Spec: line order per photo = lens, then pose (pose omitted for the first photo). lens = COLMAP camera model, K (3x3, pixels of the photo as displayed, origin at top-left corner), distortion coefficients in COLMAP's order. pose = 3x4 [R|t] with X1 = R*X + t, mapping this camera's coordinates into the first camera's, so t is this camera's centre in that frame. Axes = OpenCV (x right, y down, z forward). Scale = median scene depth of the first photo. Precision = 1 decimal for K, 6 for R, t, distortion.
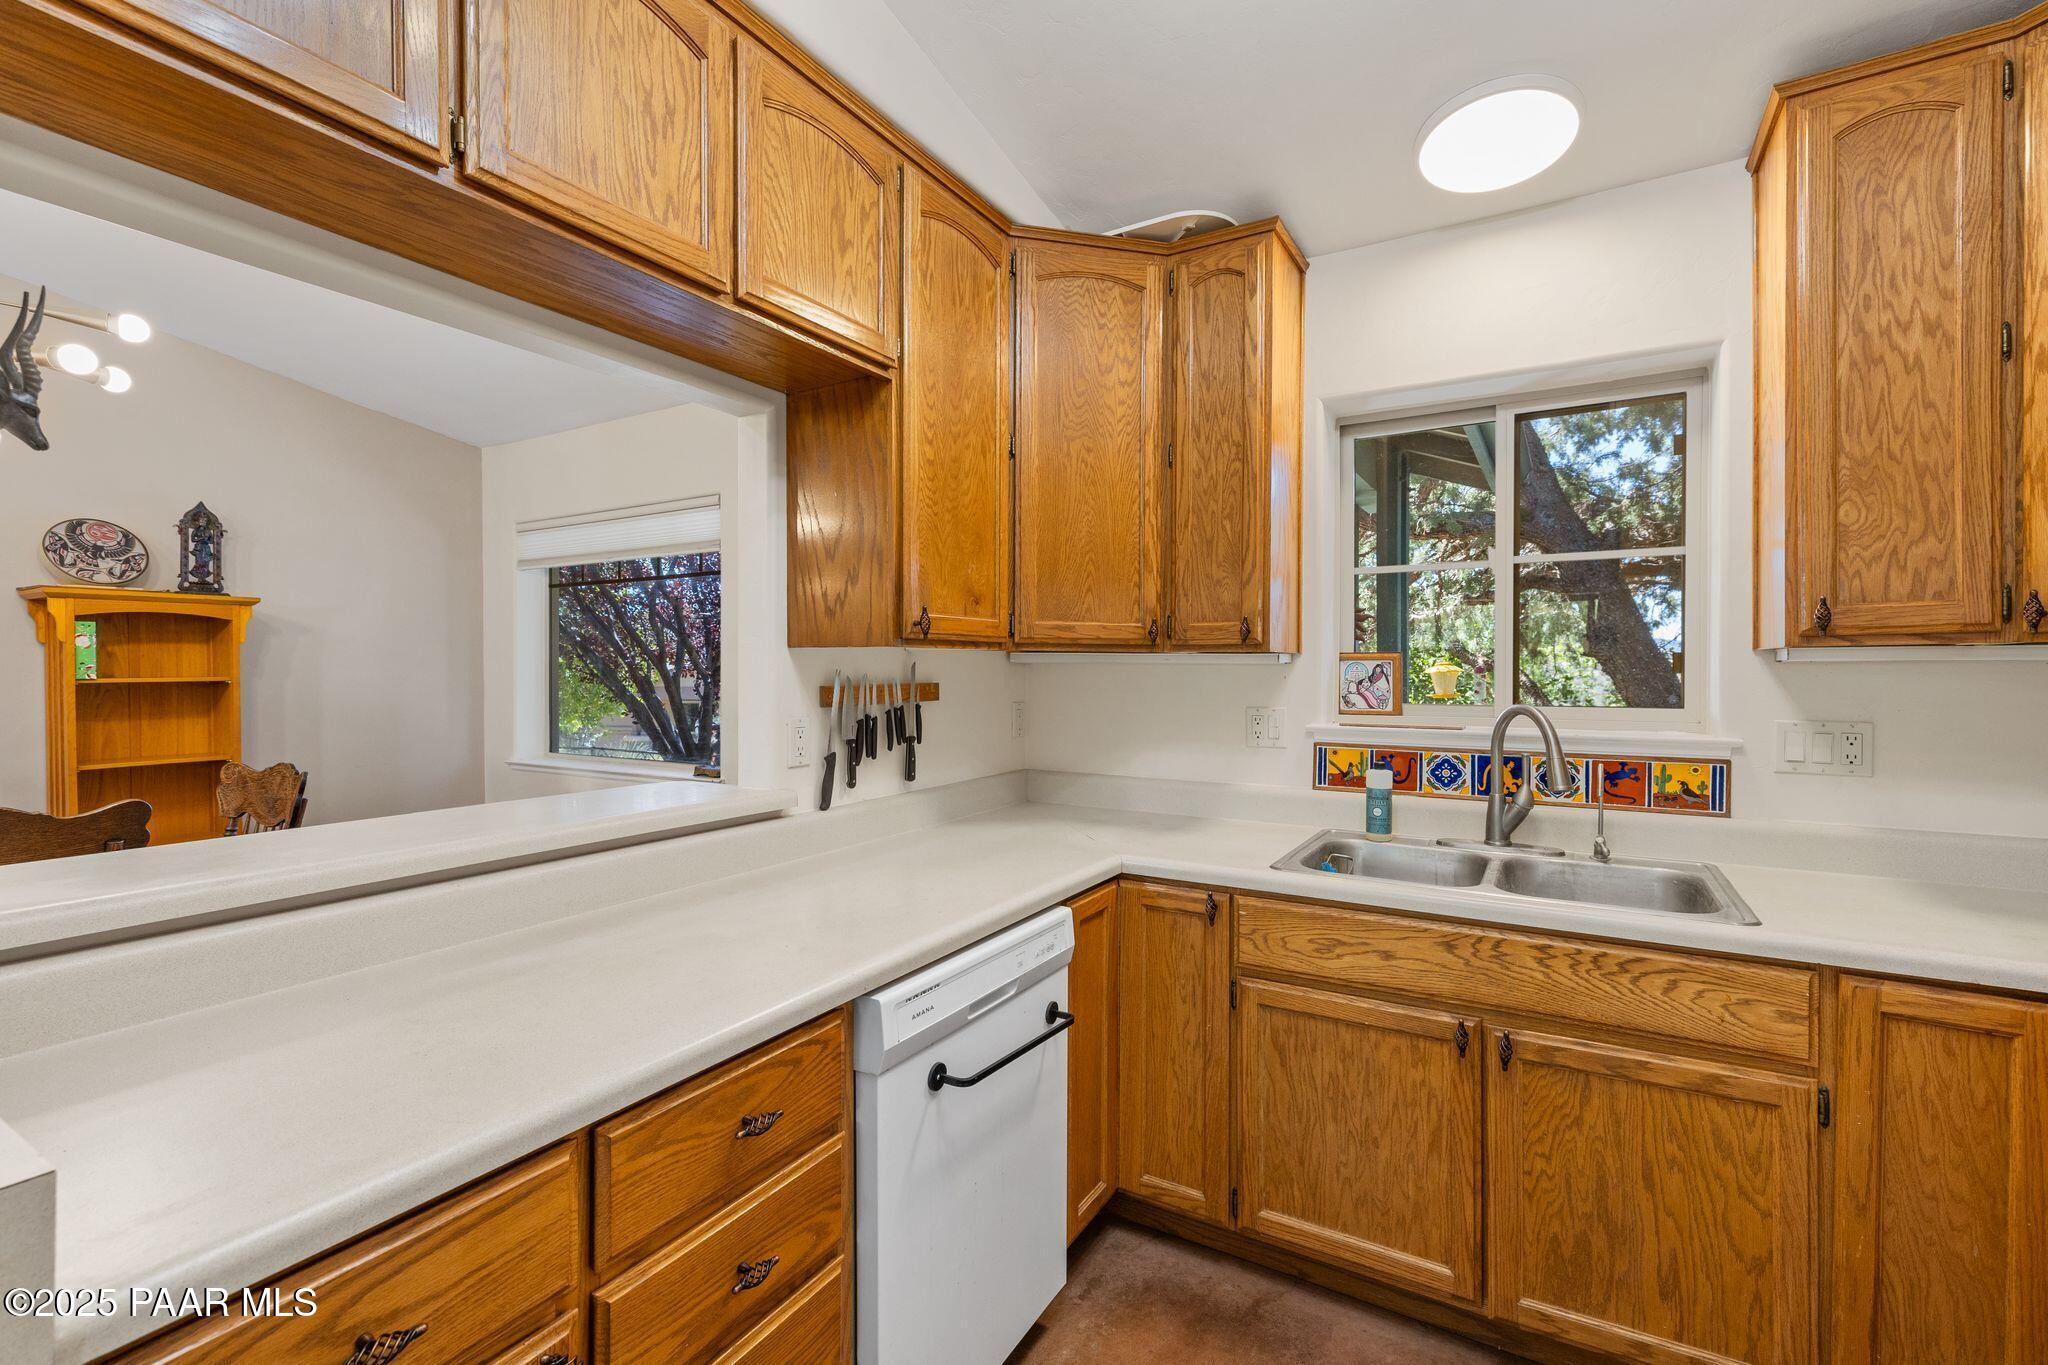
lens RADIAL K [[873.6, 0, 1034.8], [0, 873.6, 681.7], [0, 0, 1]] dist [0.007421, -0.001940]
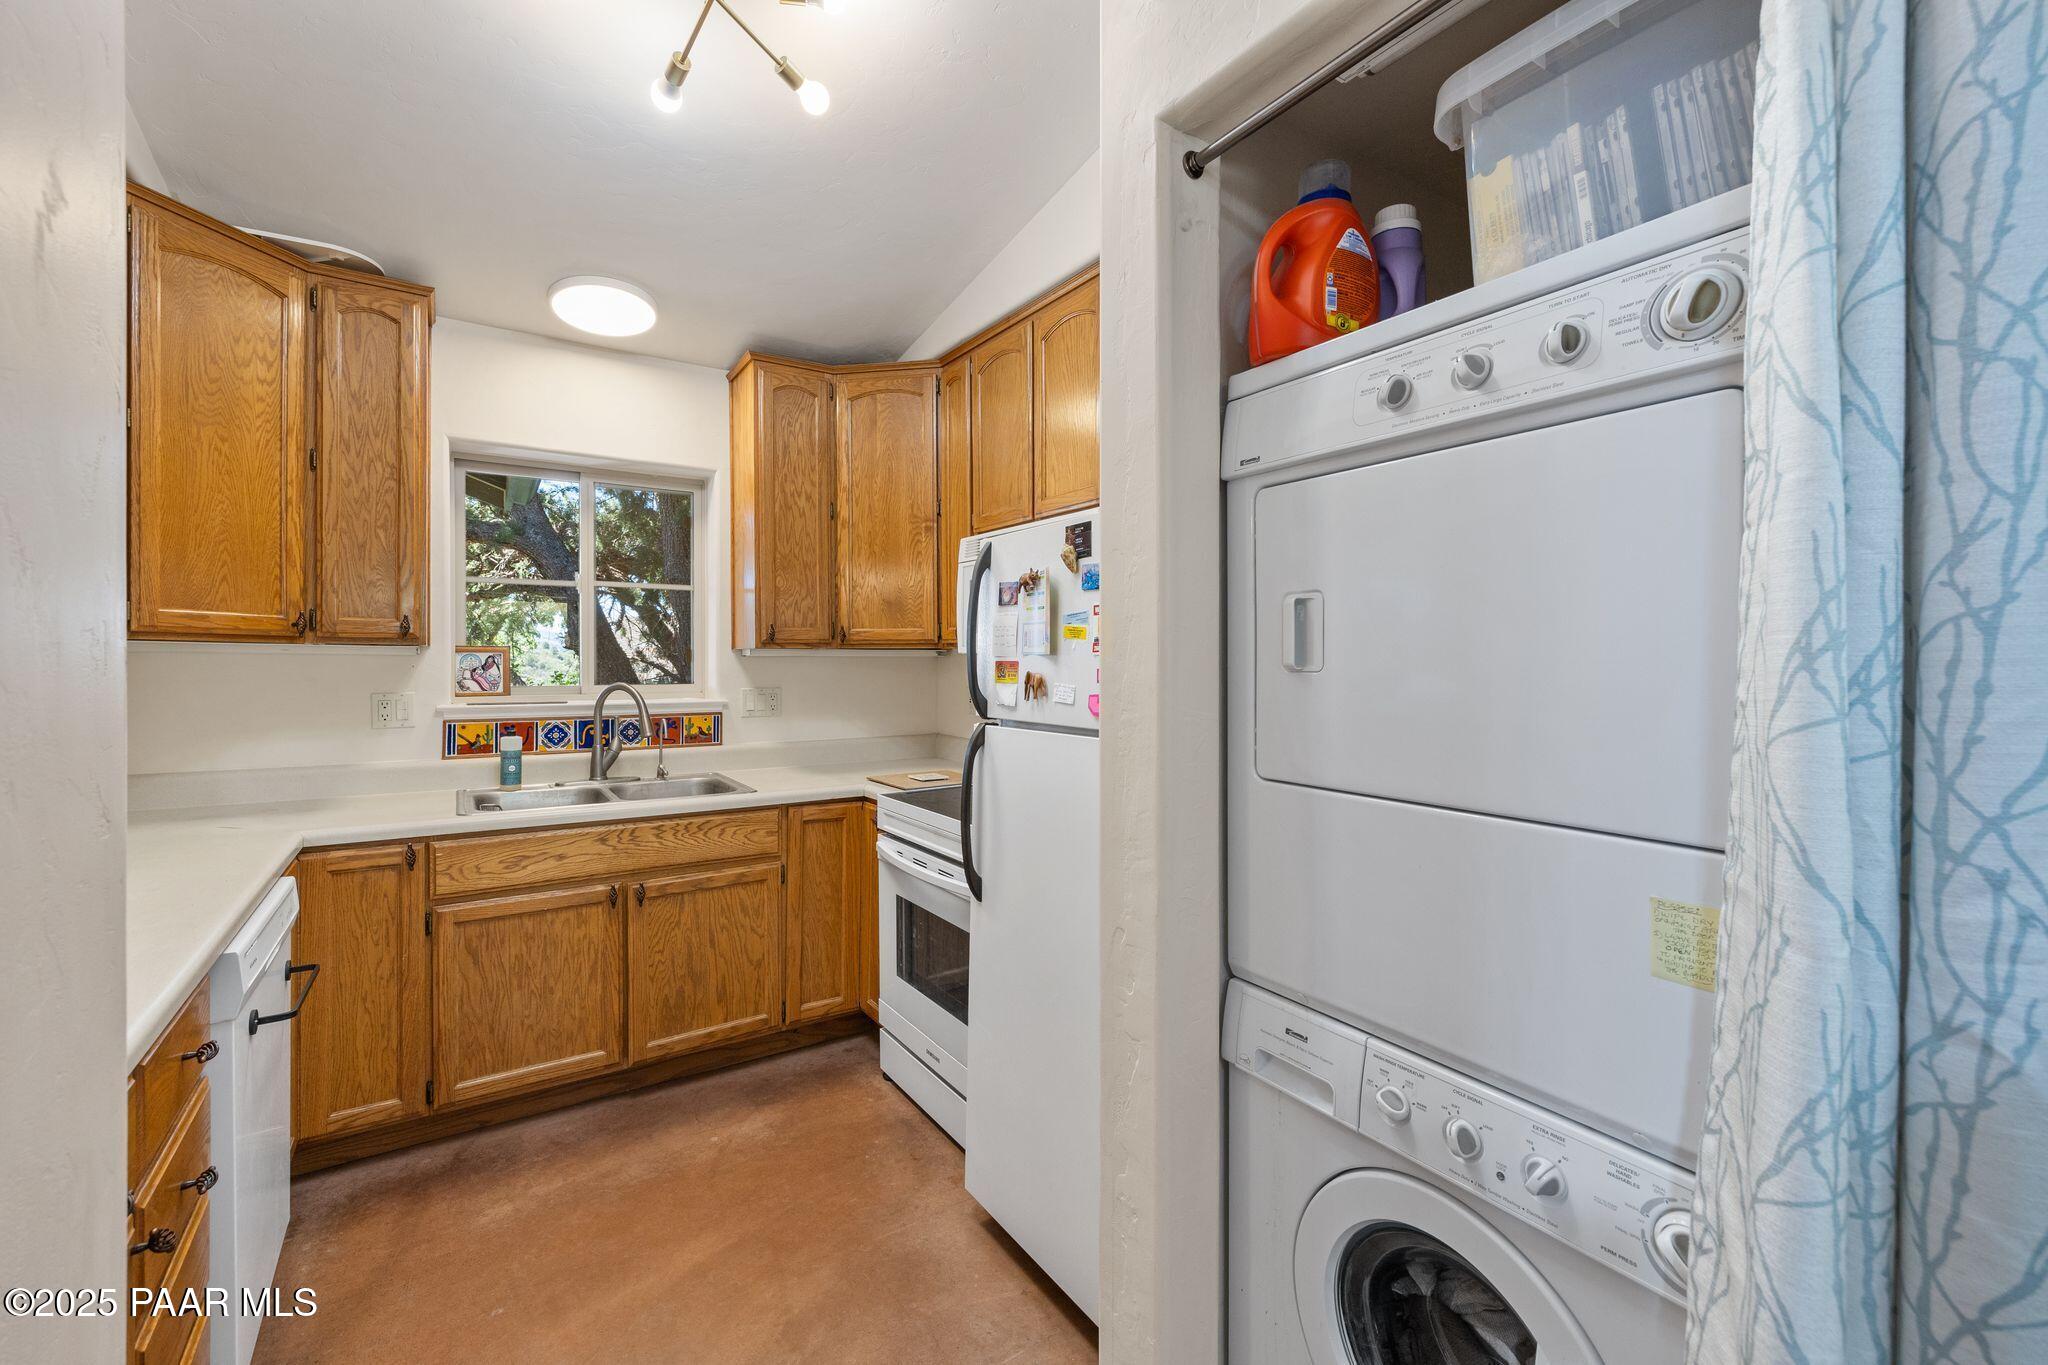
lens RADIAL K [[873.6, 0, 1024.0], [0, 873.6, 663.3], [0, 0, 1]] dist [0.007421, -0.001940]
pose [[0.429661, -0.003503, 0.902984, -0.505180], [0.008442, 0.999964, -0.000138, -0.002176], [-0.902951, 0.007682, 0.429675, -0.280874]]
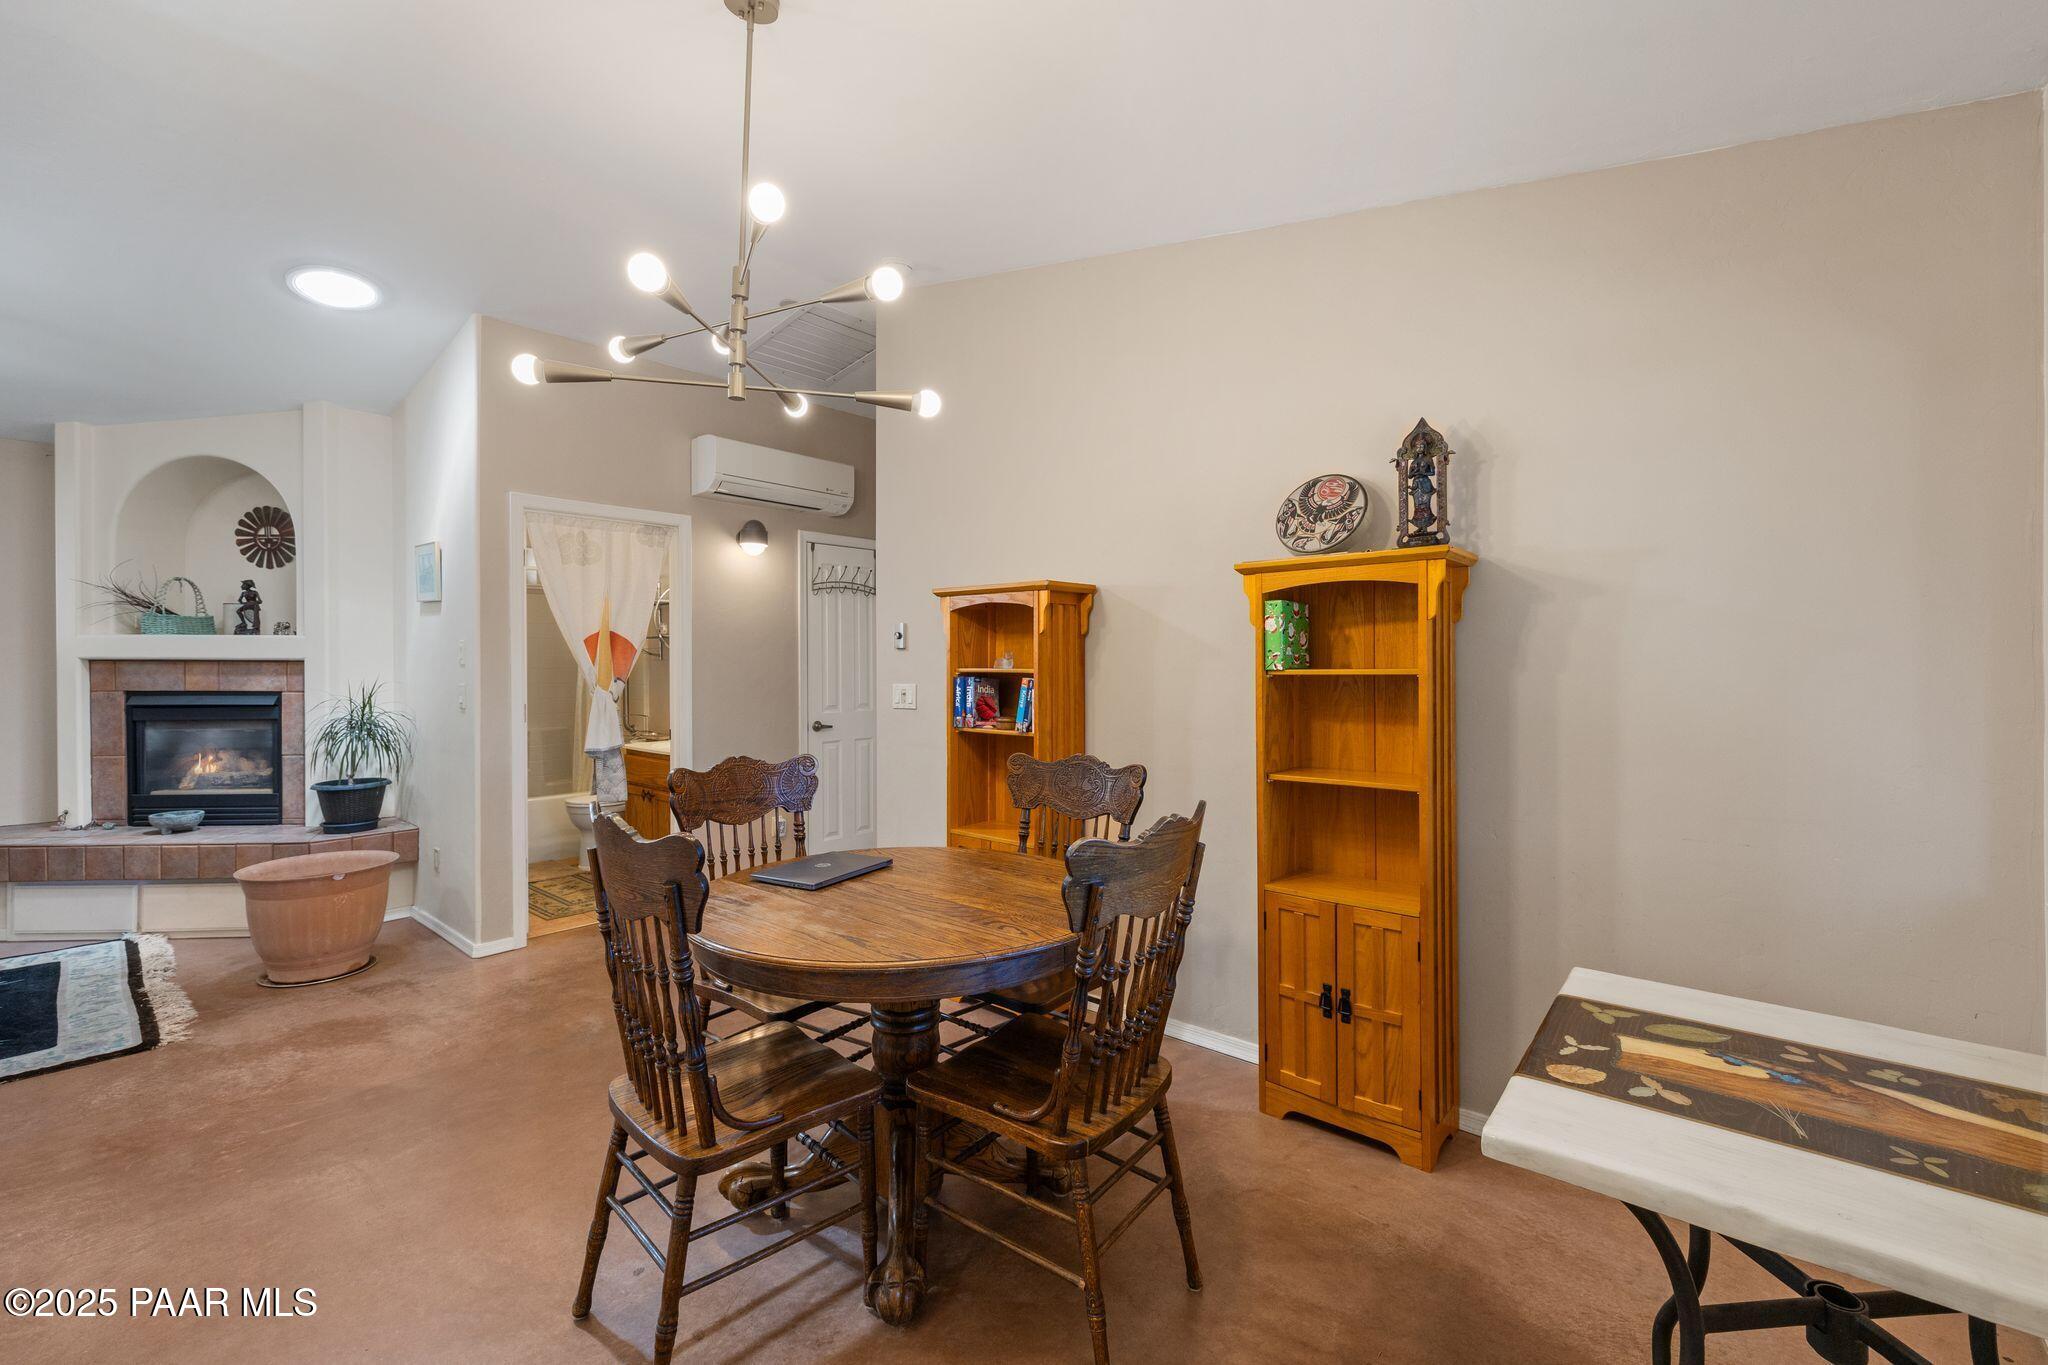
lens RADIAL K [[873.6, 0, 1021.6], [0, 873.6, 659.9], [0, 0, 1]] dist [0.007421, -0.001940]
pose [[-0.184032, -0.003270, -0.982915, -0.357484], [-0.014403, 0.999896, -0.000630, -0.012909], [0.982815, 0.014041, -0.184060, 1.415034]]
